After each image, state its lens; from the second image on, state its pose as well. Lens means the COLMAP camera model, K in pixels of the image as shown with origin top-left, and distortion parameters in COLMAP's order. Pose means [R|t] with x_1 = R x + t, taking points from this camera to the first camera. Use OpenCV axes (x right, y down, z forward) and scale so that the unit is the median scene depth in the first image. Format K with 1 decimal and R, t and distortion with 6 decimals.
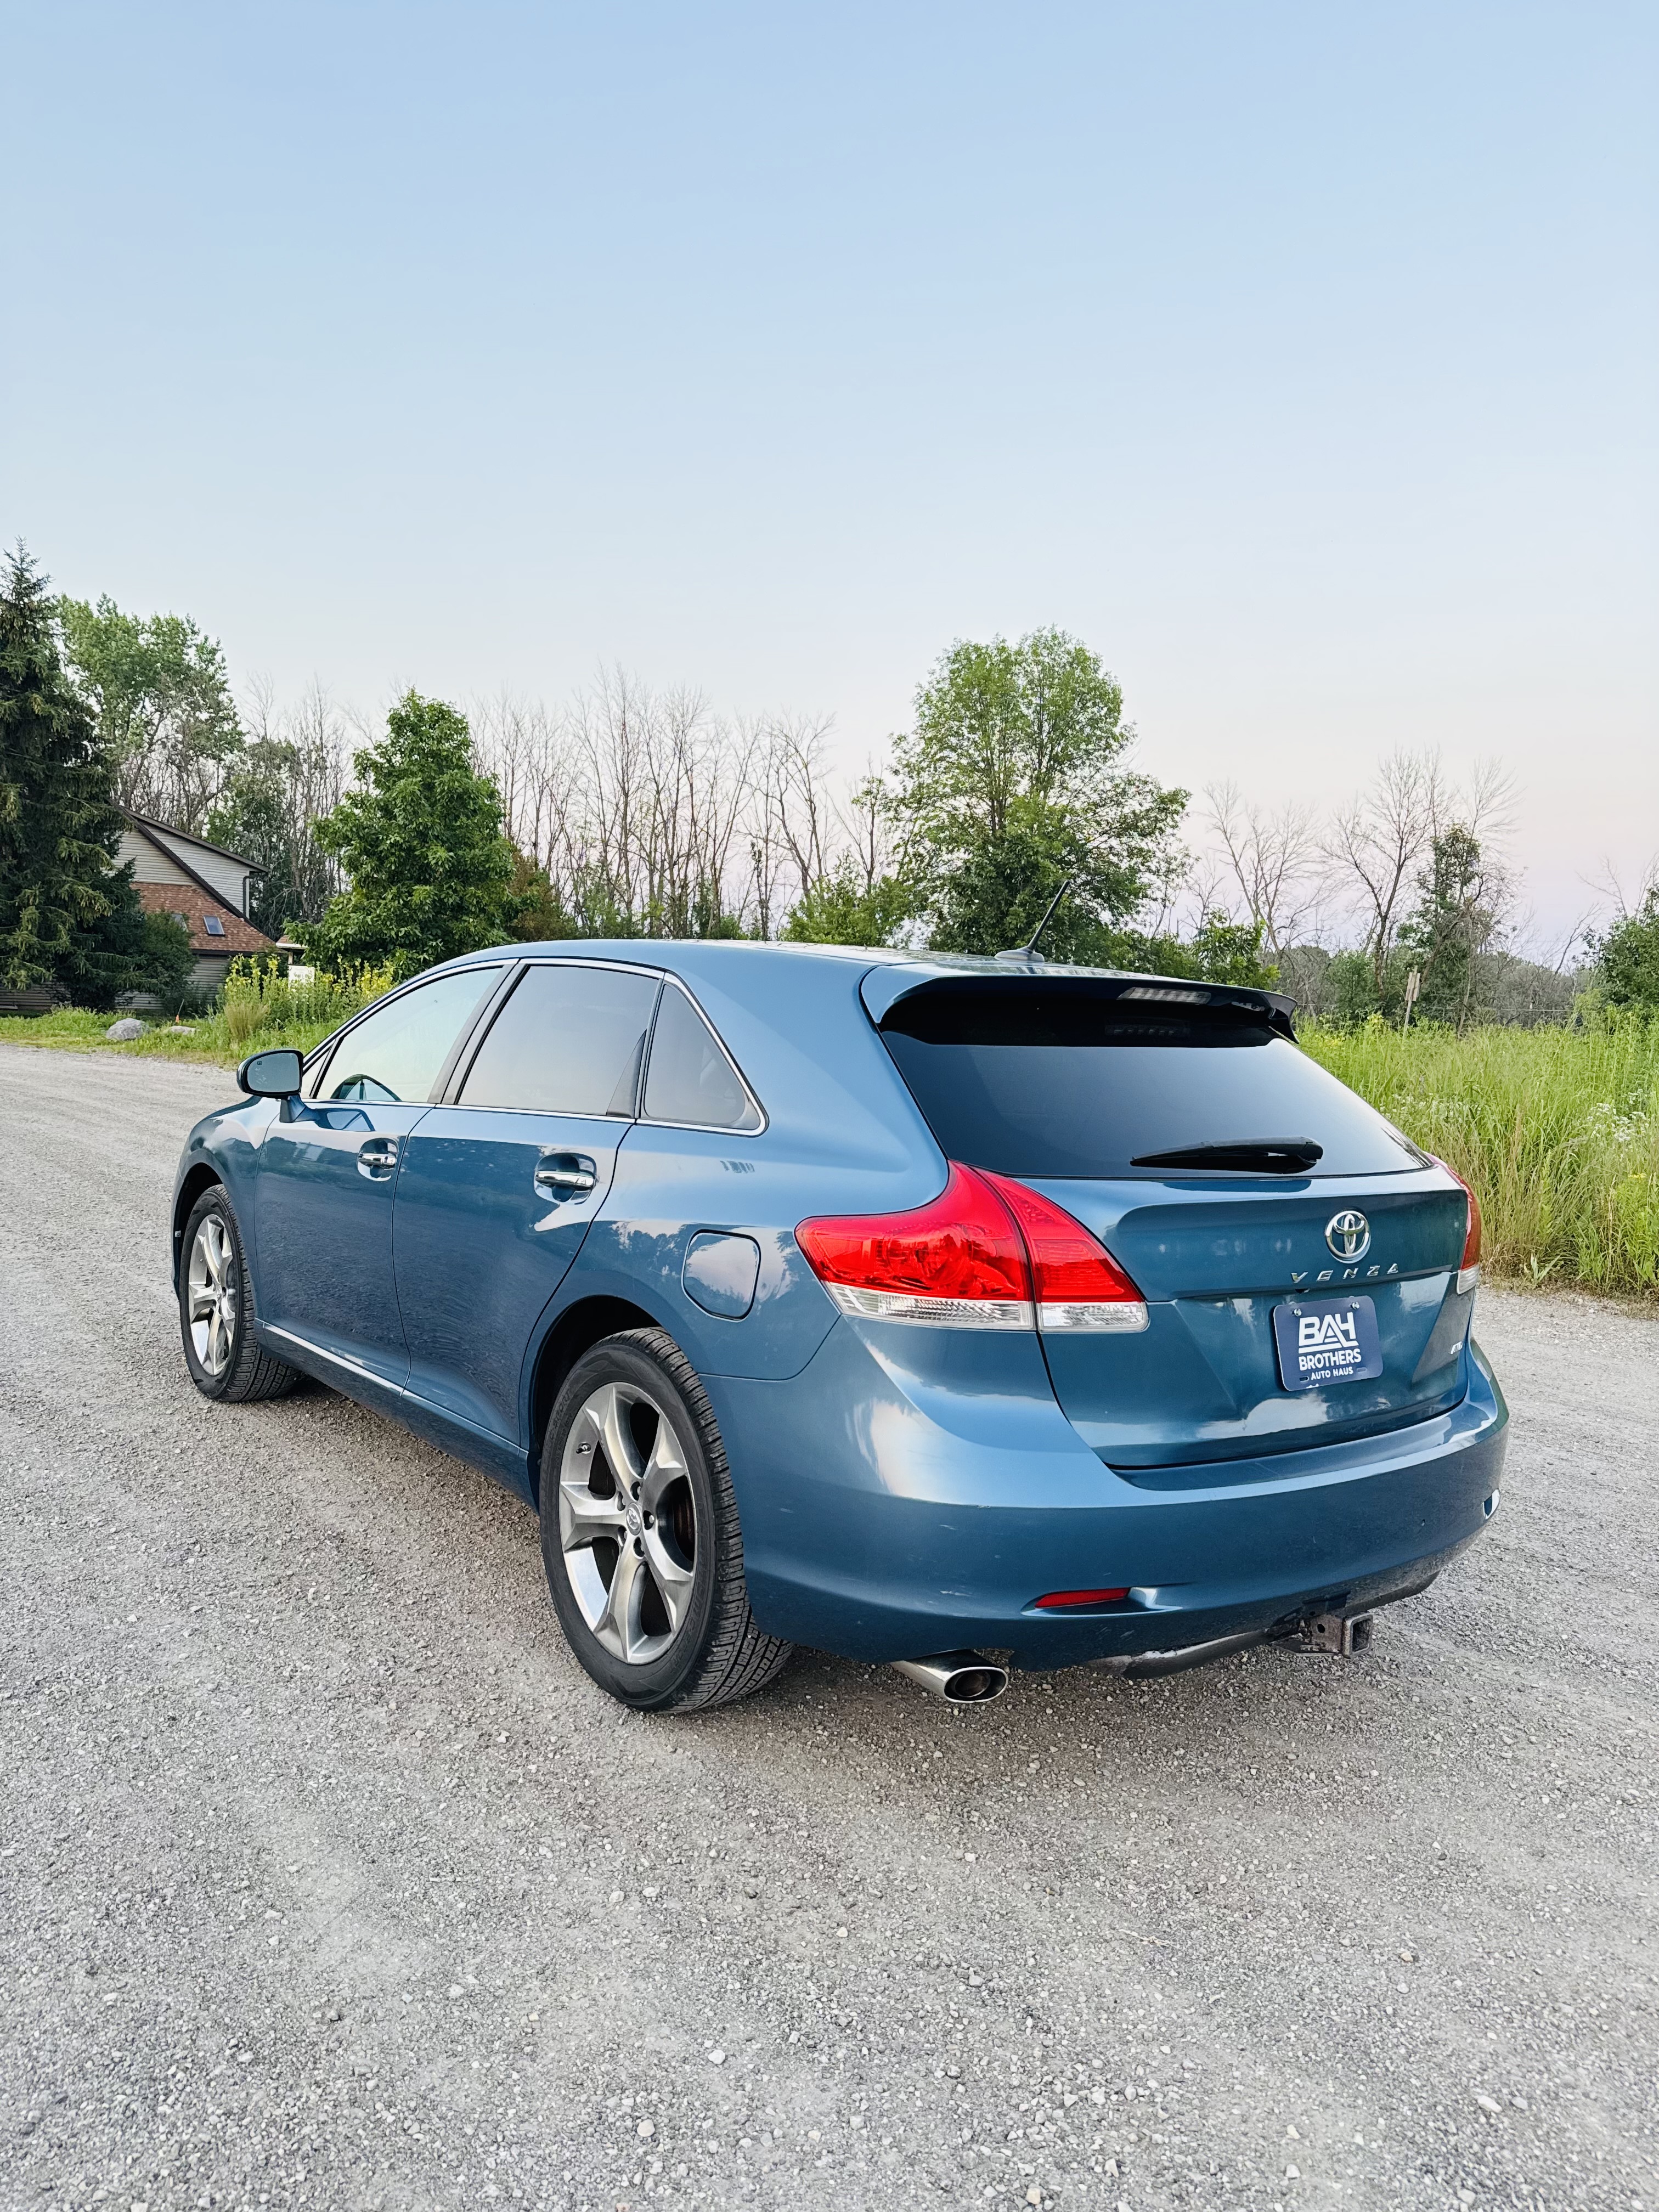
lens RADIAL K [[1534.5, 0, 867.3], [0, 1534.5, 1141.3], [0, 0, 1]] dist [0.002230, -0.006320]
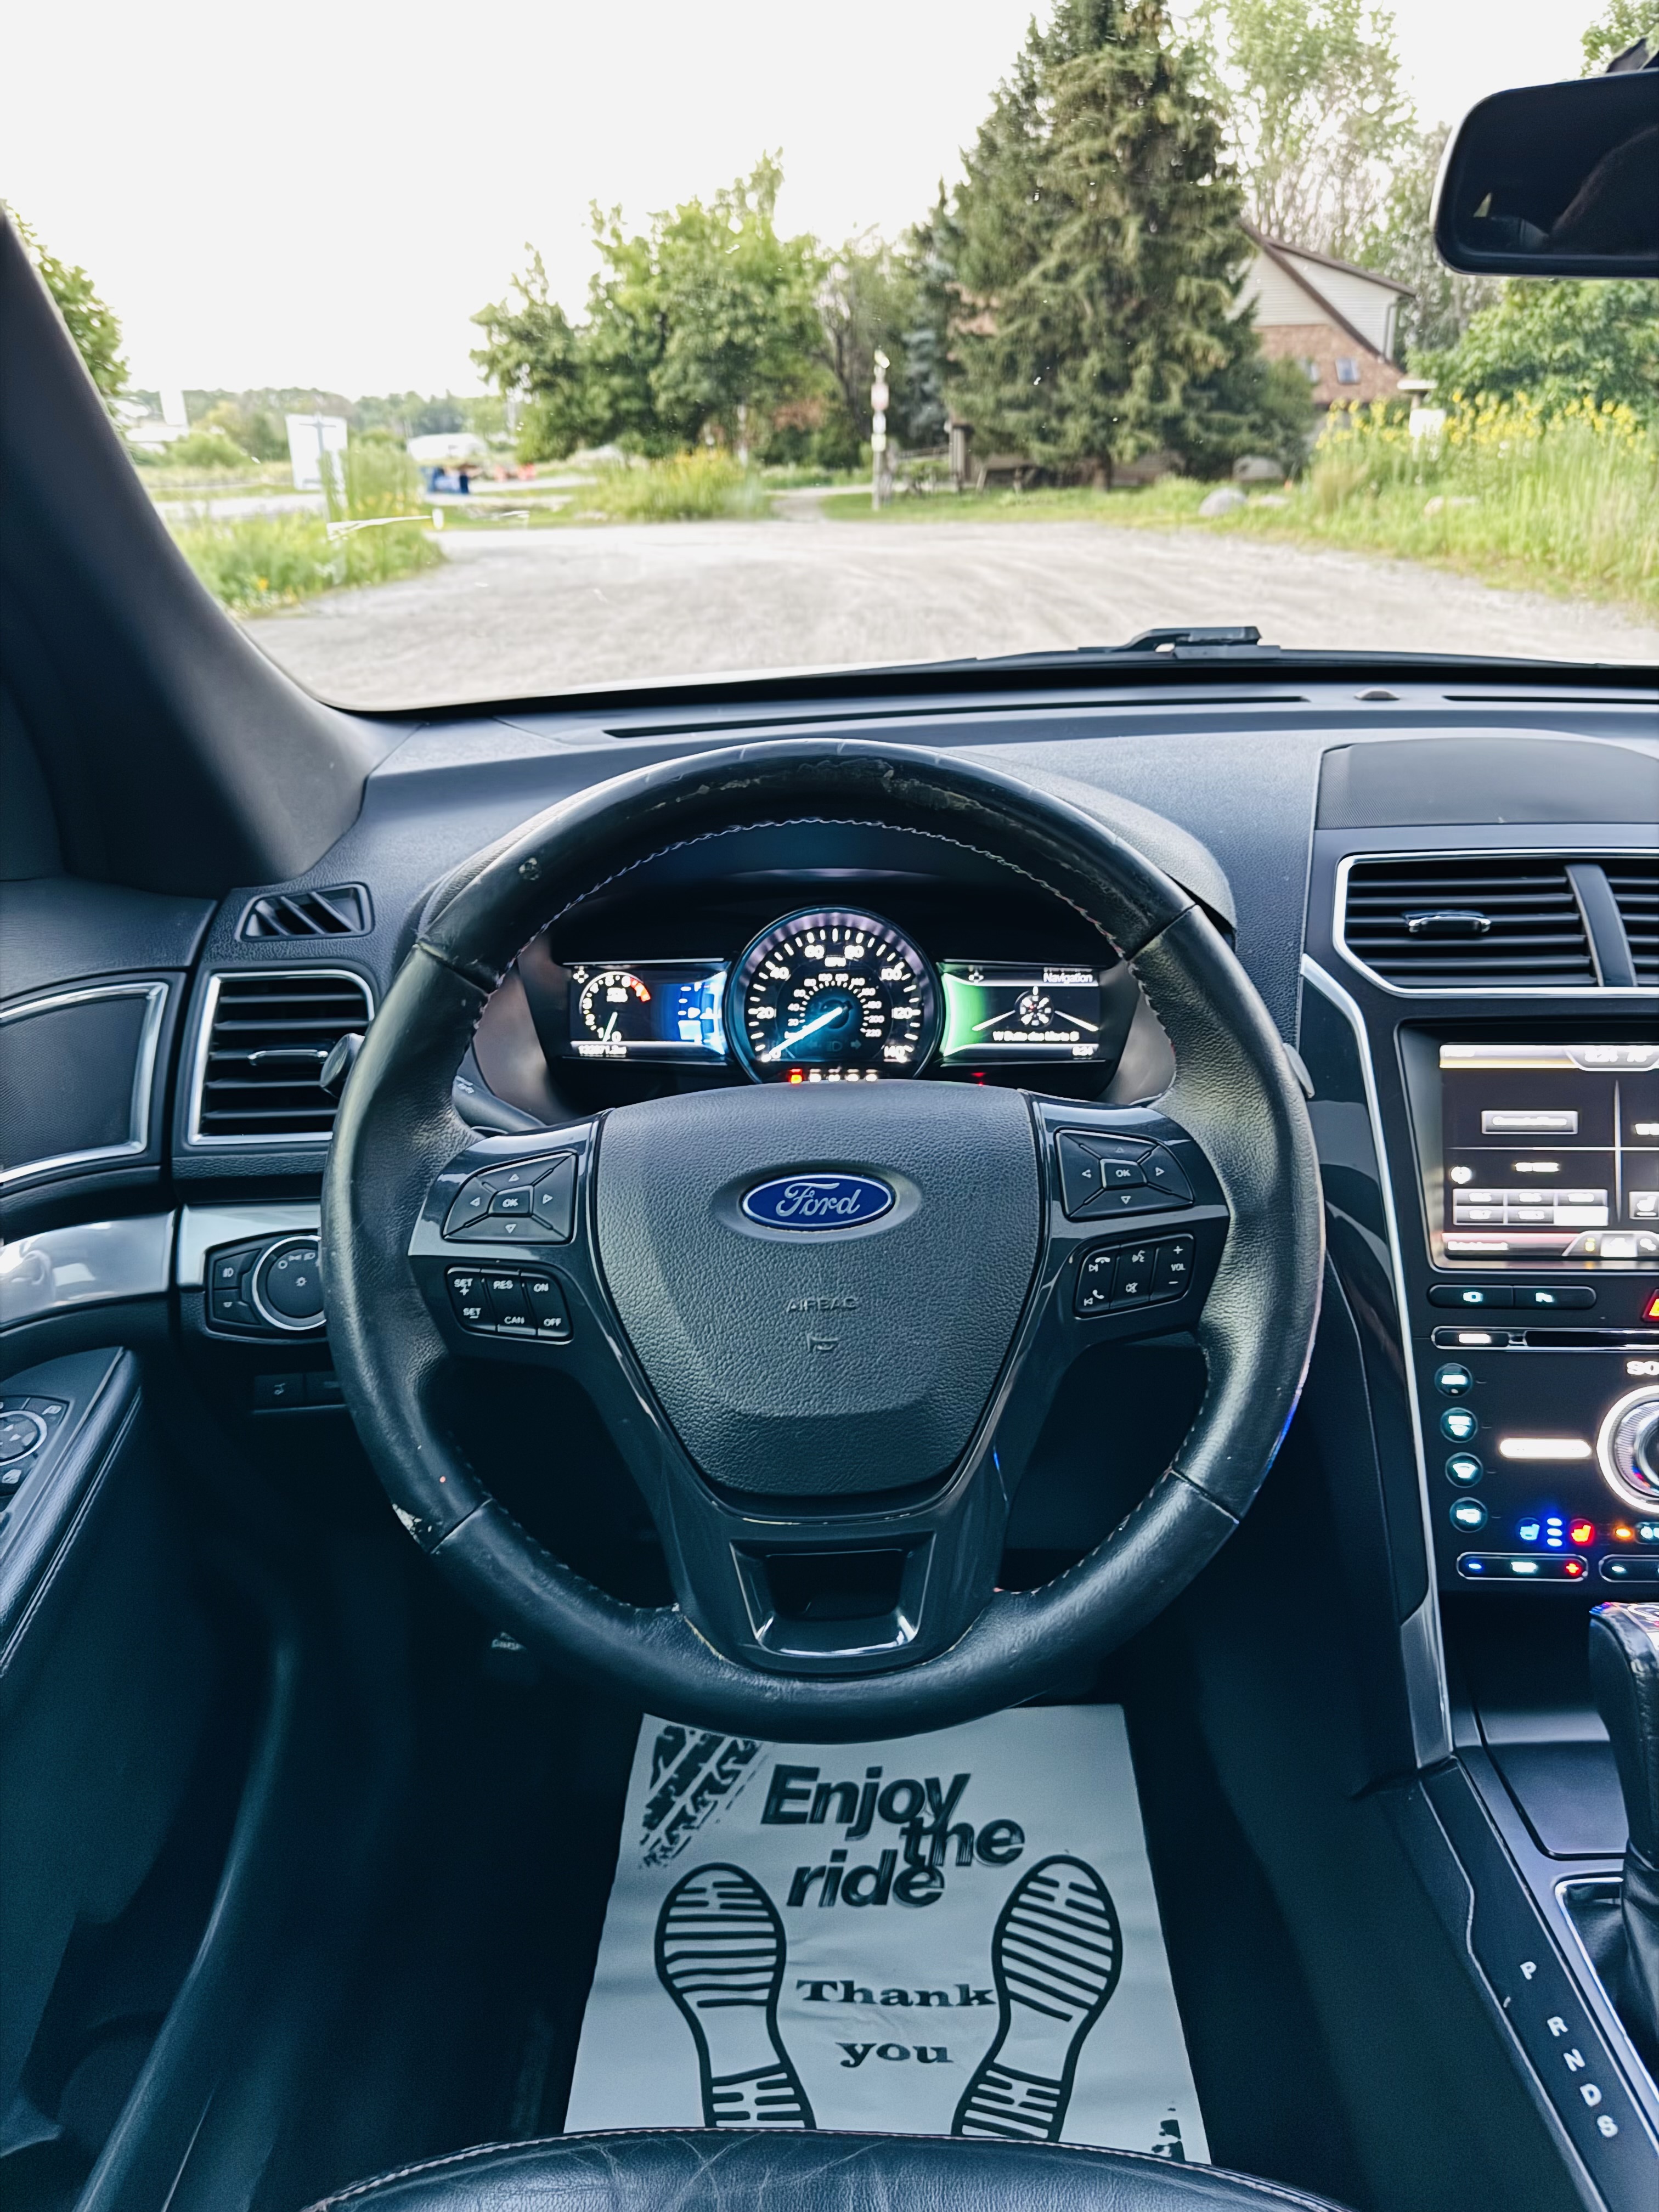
lens RADIAL K [[1583.8, 0, 842.4], [0, 1583.8, 1108.7], [0, 0, 1]] dist [0.000549, -0.009895]
pose [[0.762566, 0.192653, -0.617558, -0.015567], [-0.001836, 0.955267, 0.295737, -0.007923], [0.646908, -0.224386, 0.728808, 0.097866]]
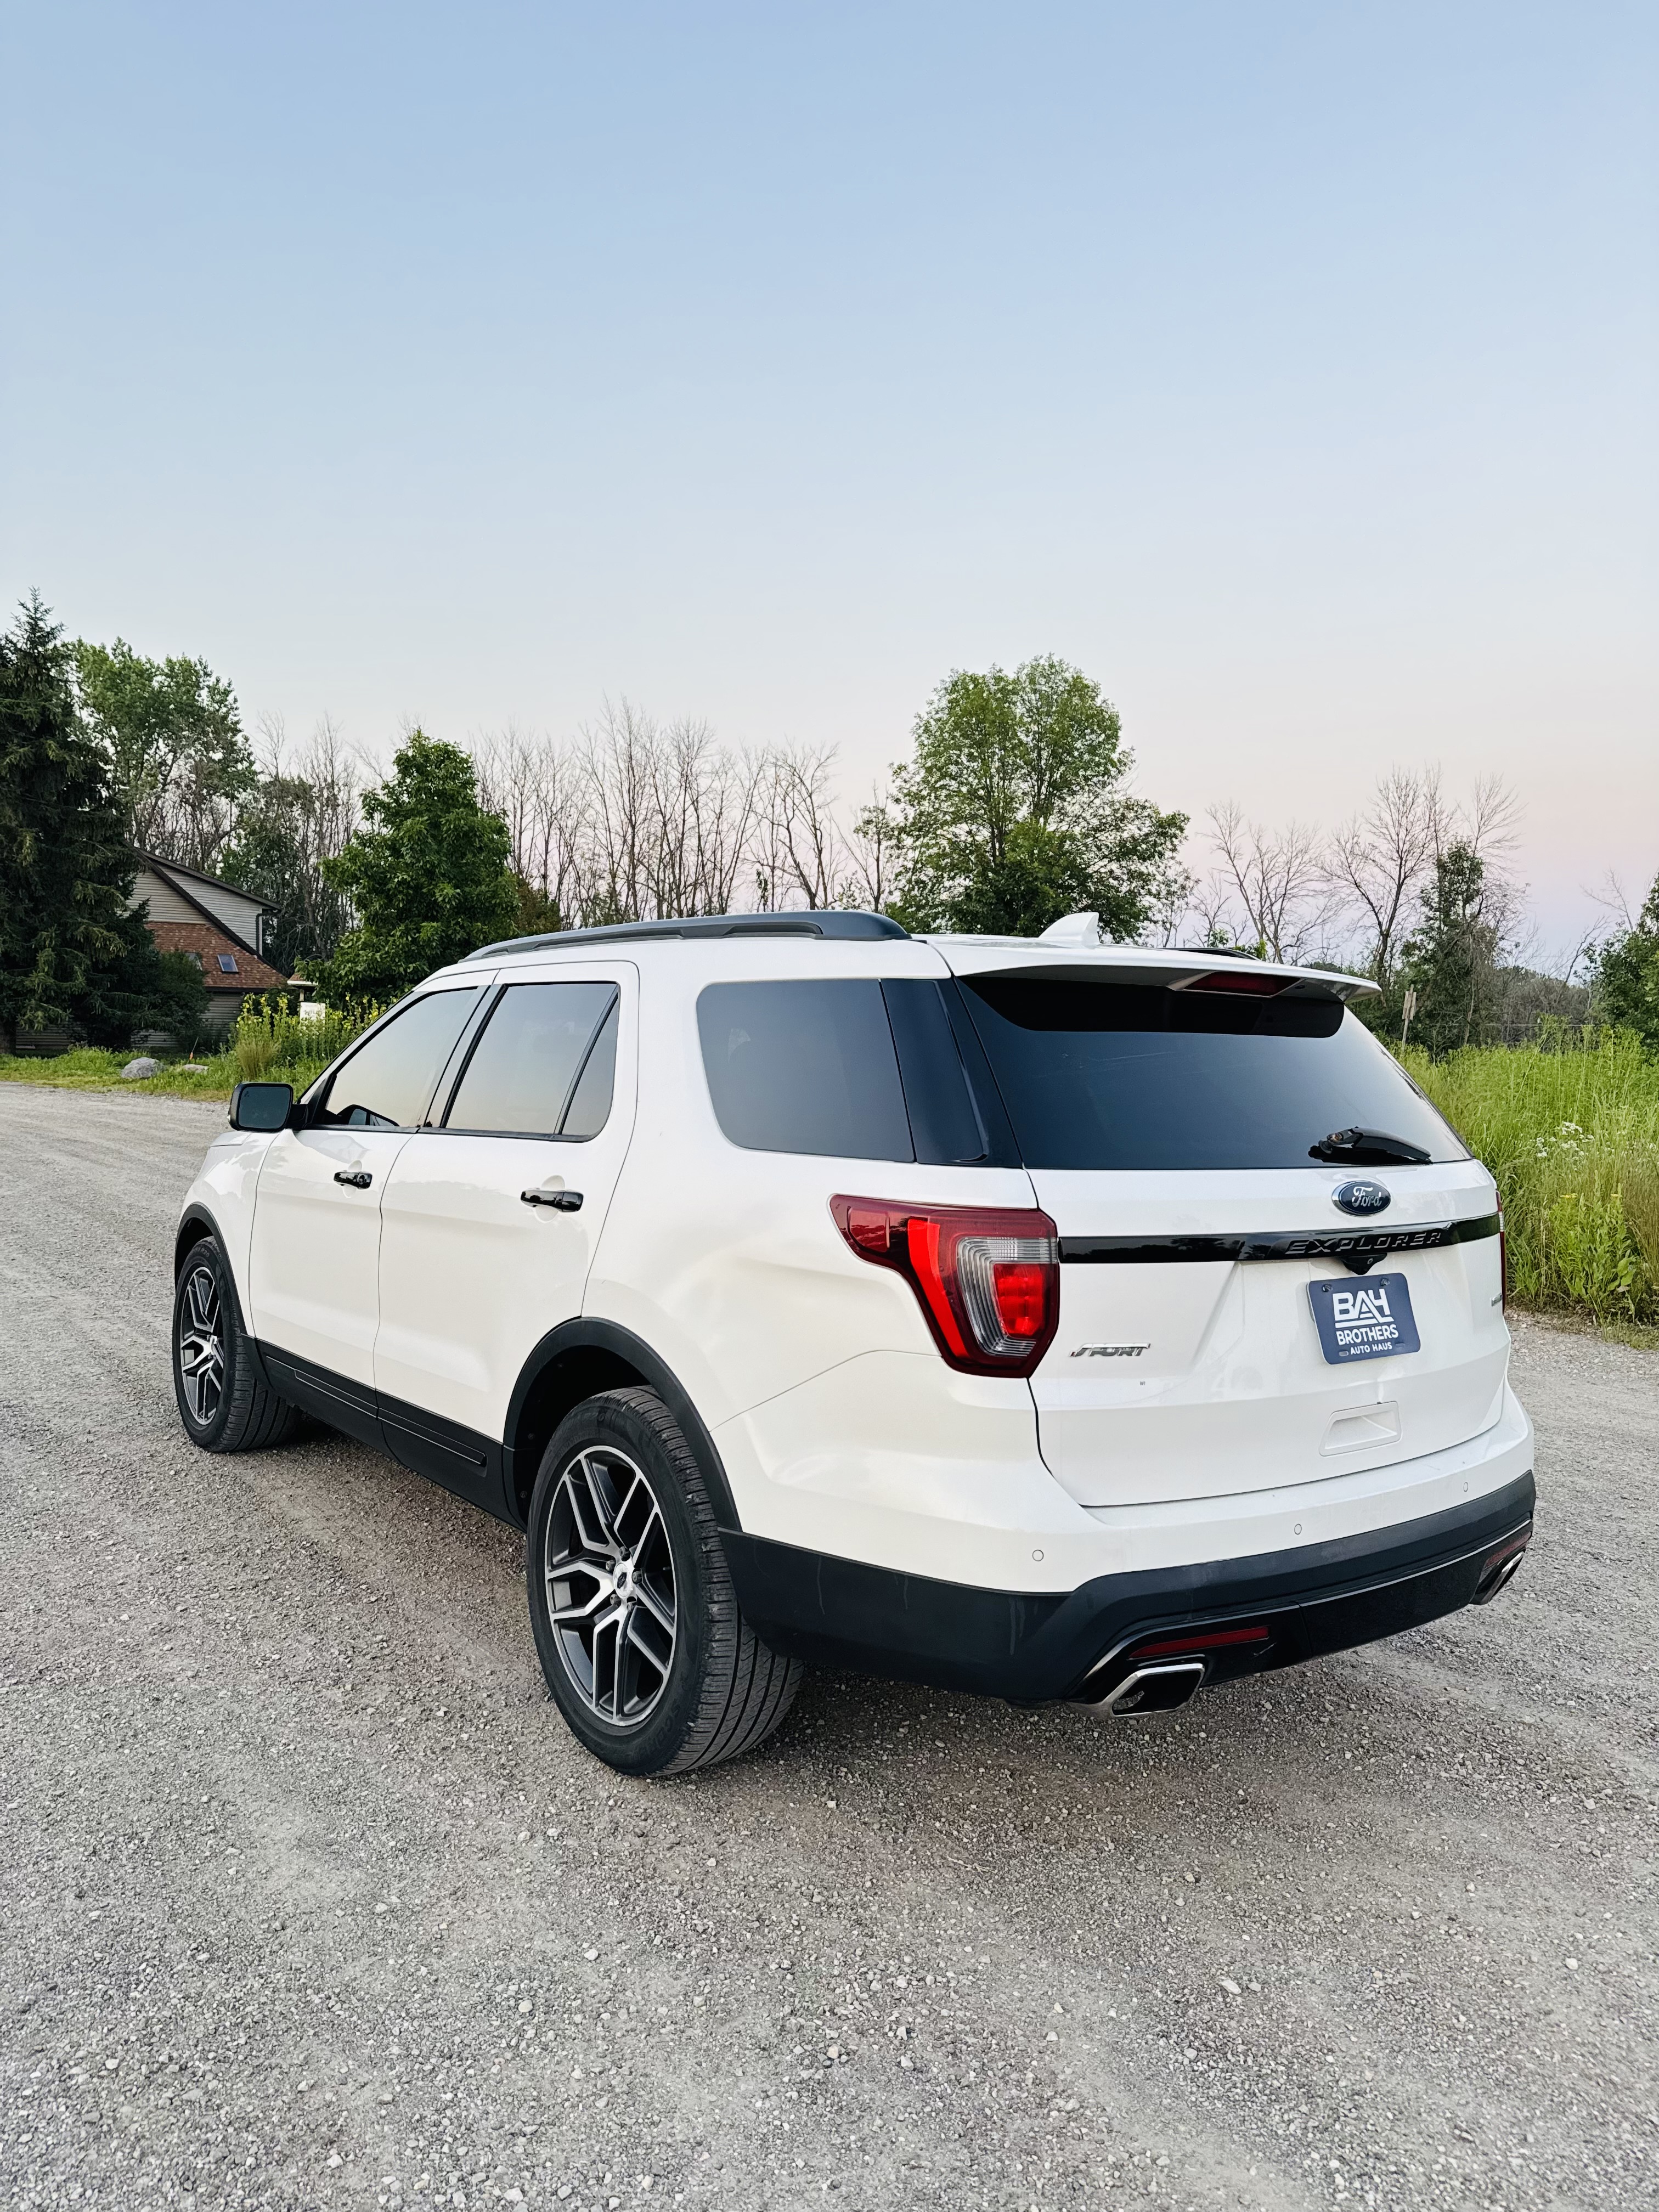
lens RADIAL K [[1534.5, 0, 867.3], [0, 1534.5, 1141.3], [0, 0, 1]] dist [0.002230, -0.006320]
pose [[0.999832, -0.015555, -0.009661, 0.006116], [0.015404, 0.999761, -0.015521, -0.001056], [0.009900, 0.015370, 0.999833, -0.009528]]
